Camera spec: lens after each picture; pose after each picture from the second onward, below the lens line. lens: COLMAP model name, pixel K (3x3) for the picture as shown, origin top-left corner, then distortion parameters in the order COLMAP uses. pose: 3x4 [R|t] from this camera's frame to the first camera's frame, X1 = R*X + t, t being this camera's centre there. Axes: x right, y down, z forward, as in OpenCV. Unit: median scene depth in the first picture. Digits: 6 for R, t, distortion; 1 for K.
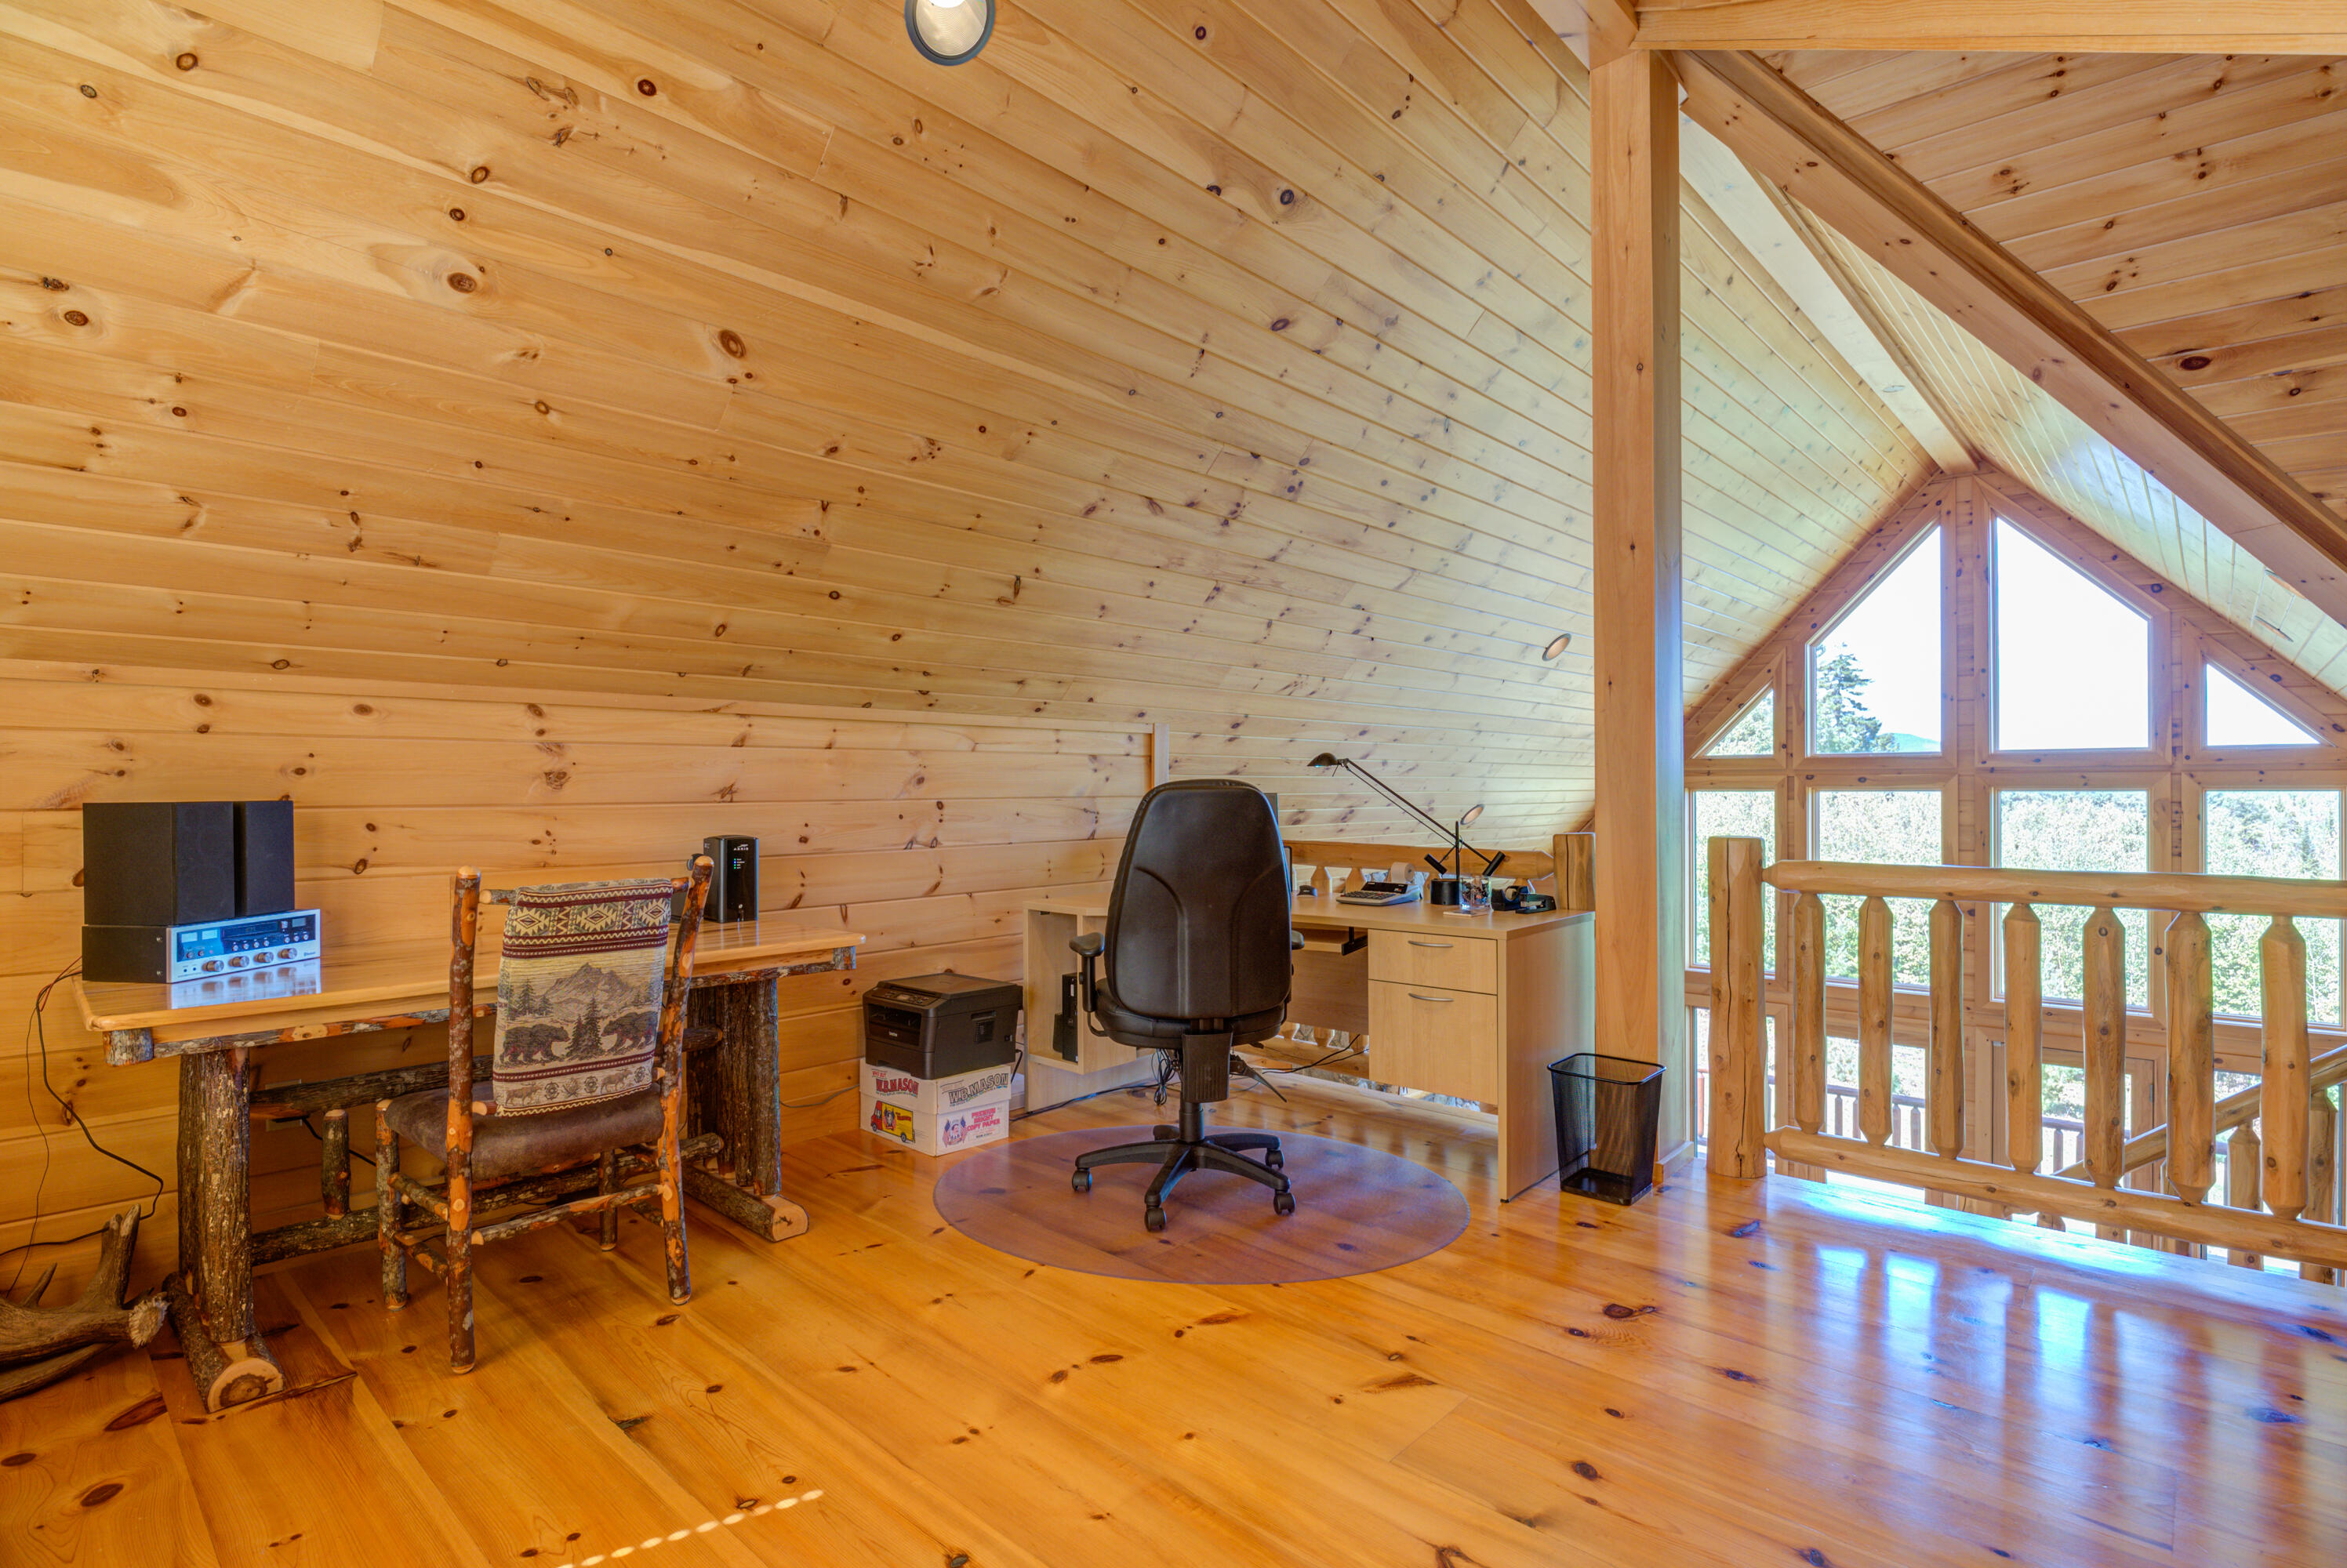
lens RADIAL K [[1133.2, 0, 1166.7], [0, 1133.2, 786.8], [0, 0, 1]] dist [-0.031484, -0.000163]
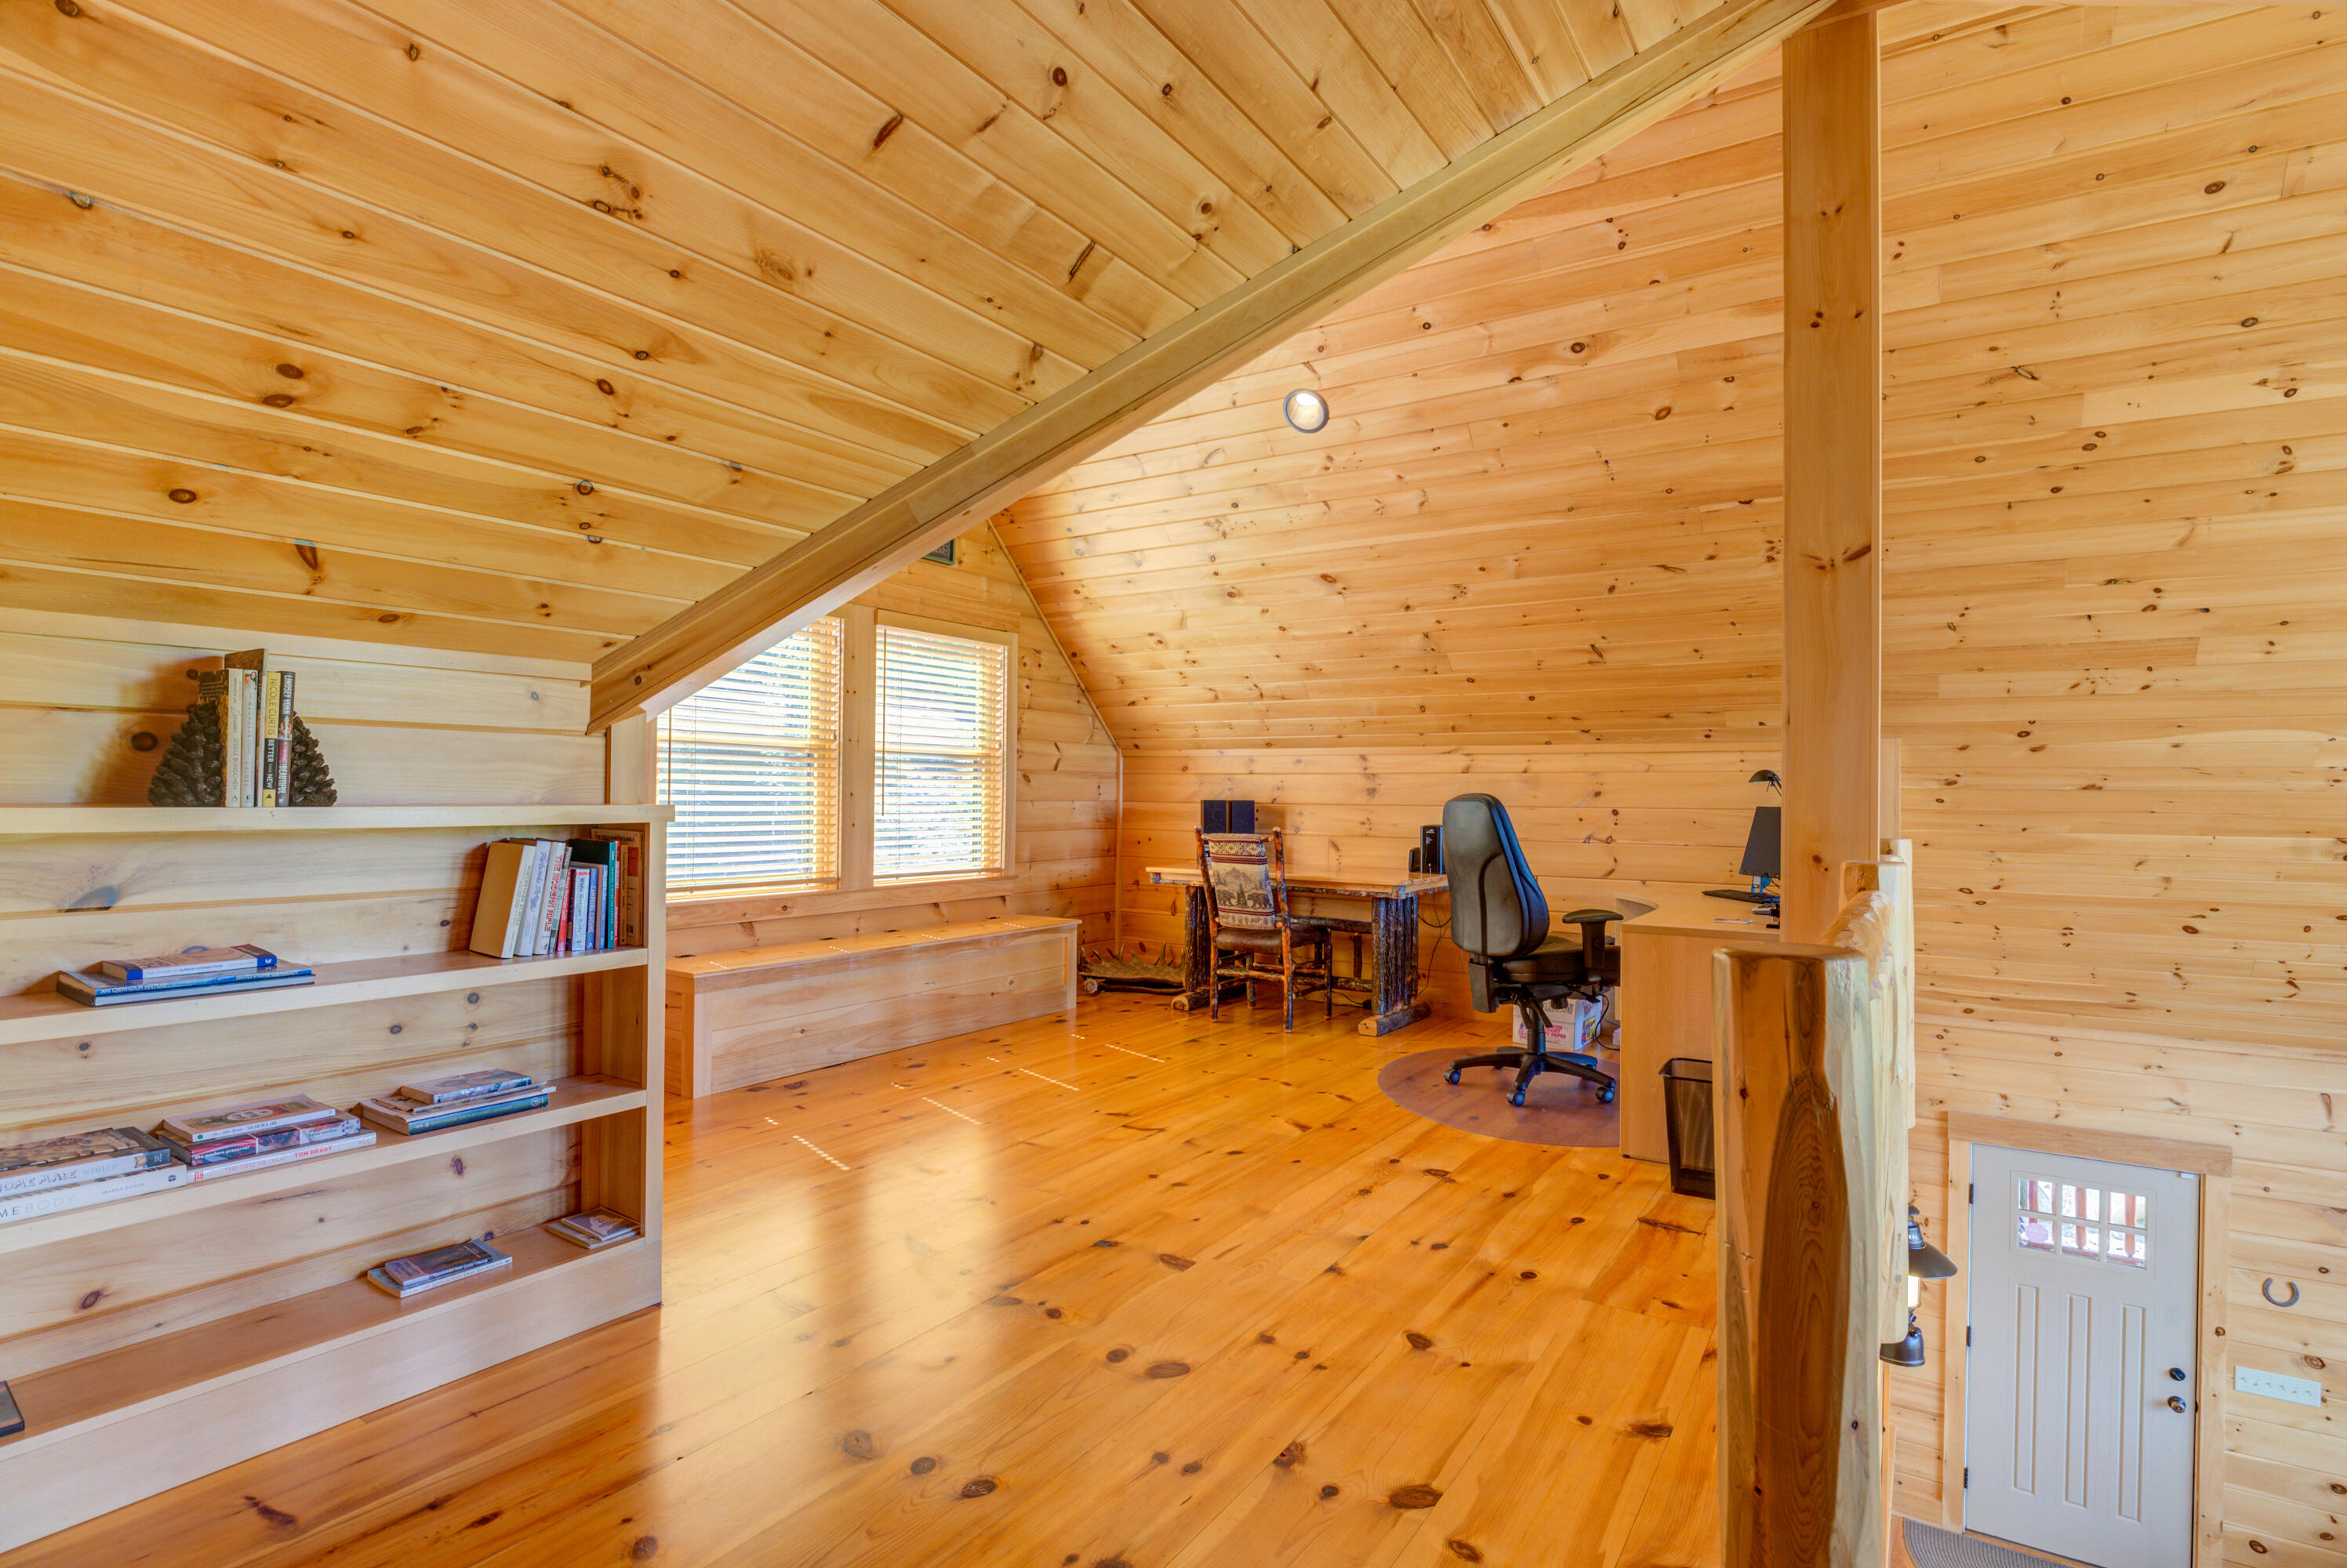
lens RADIAL K [[1133.2, 0, 1165.4], [0, 1133.2, 787.9], [0, 0, 1]] dist [-0.031484, -0.000163]
pose [[0.149077, -0.000669, -0.988825, 1.529152], [-0.009490, 0.999953, -0.002107, -0.007321], [0.988780, 0.009698, 0.149063, 0.389701]]
